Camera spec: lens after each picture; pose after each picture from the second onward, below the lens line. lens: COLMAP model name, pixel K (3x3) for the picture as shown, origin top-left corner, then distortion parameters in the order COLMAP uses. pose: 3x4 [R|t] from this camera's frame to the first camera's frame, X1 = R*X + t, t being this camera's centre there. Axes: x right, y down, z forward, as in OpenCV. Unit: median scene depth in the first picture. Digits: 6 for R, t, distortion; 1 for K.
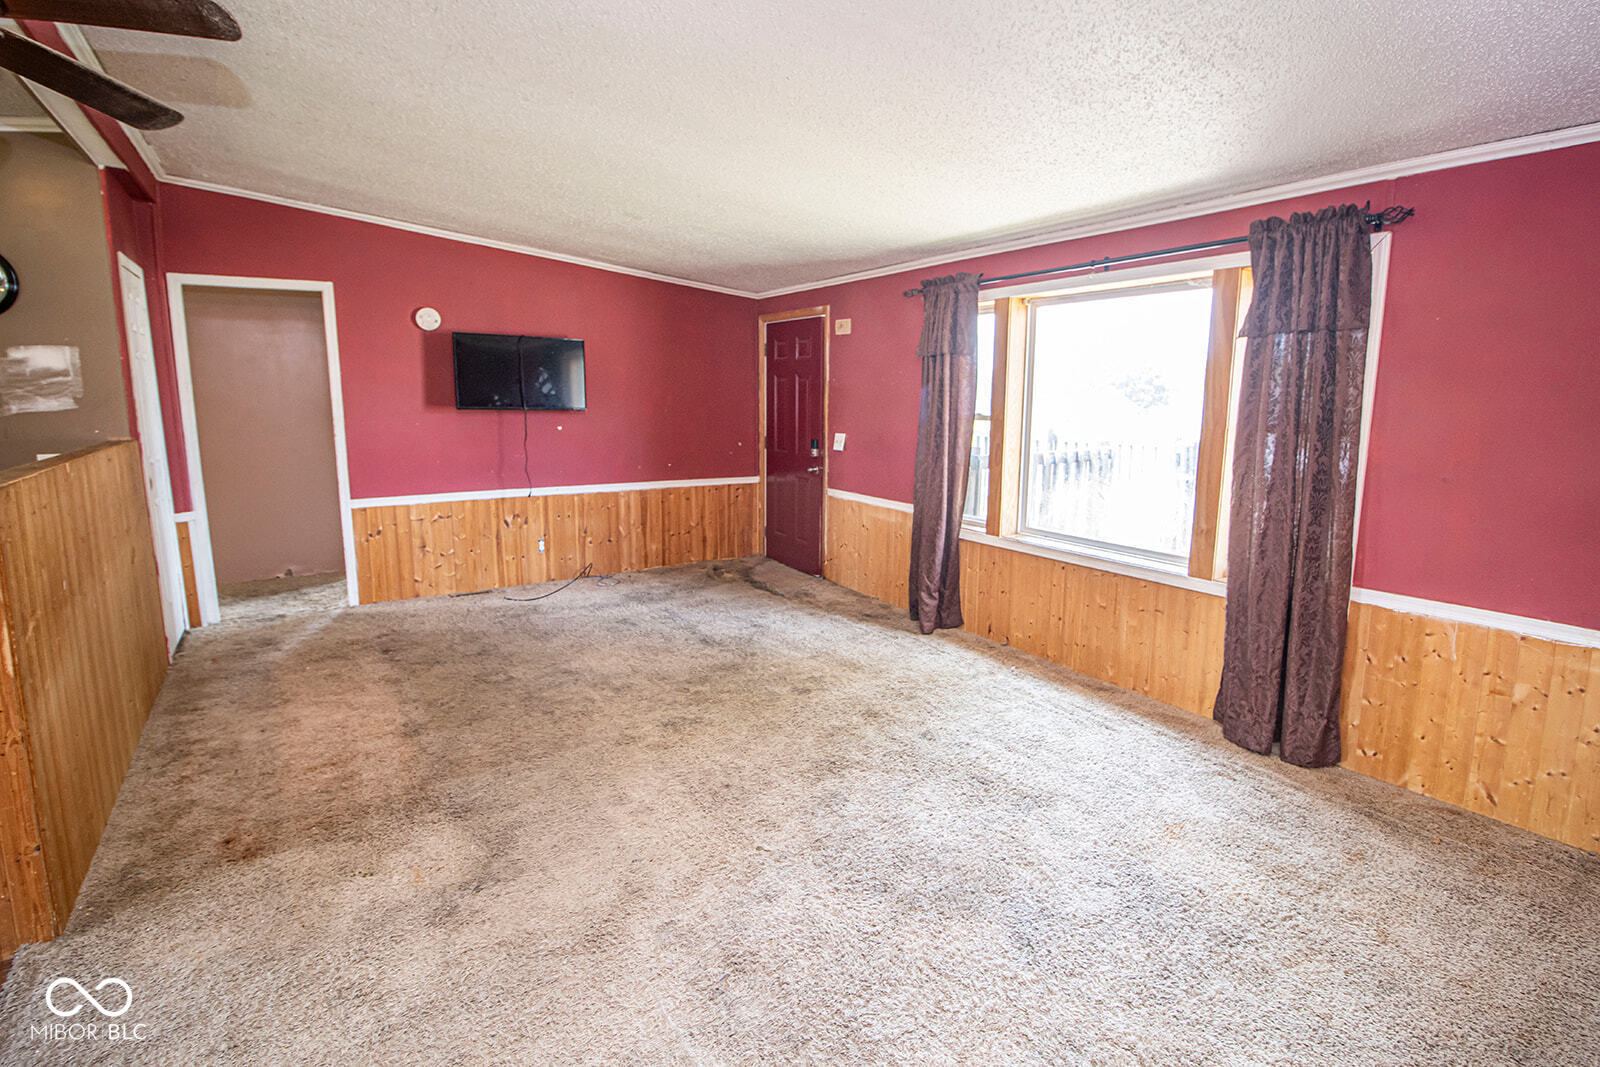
lens RADIAL K [[773.1, 0, 813.5], [0, 773.1, 514.8], [0, 0, 1]] dist [0.000063, -0.017062]
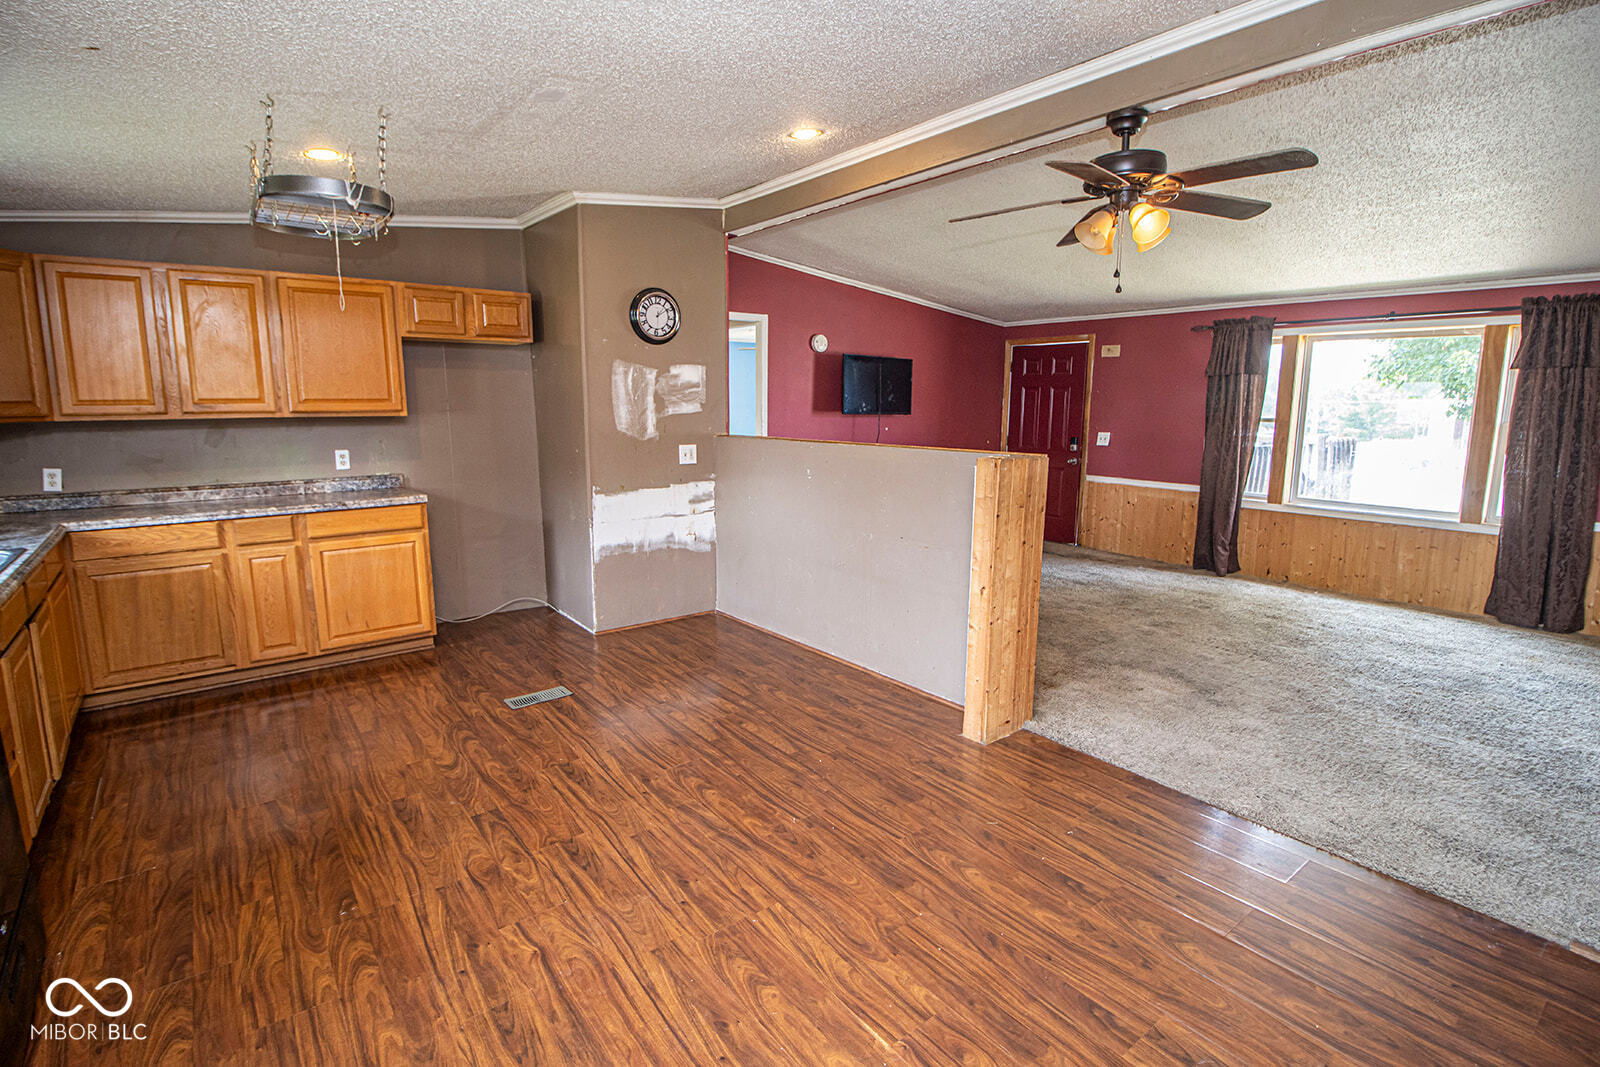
lens RADIAL K [[761.1, 0, 803.8], [0, 761.1, 518.6], [0, 0, 1]] dist [-0.001696, -0.014939]
pose [[0.996518, -0.011896, 0.082523, -0.734435], [0.012067, 0.999926, -0.001569, 0.045603], [-0.082498, 0.002559, 0.996588, -0.299827]]
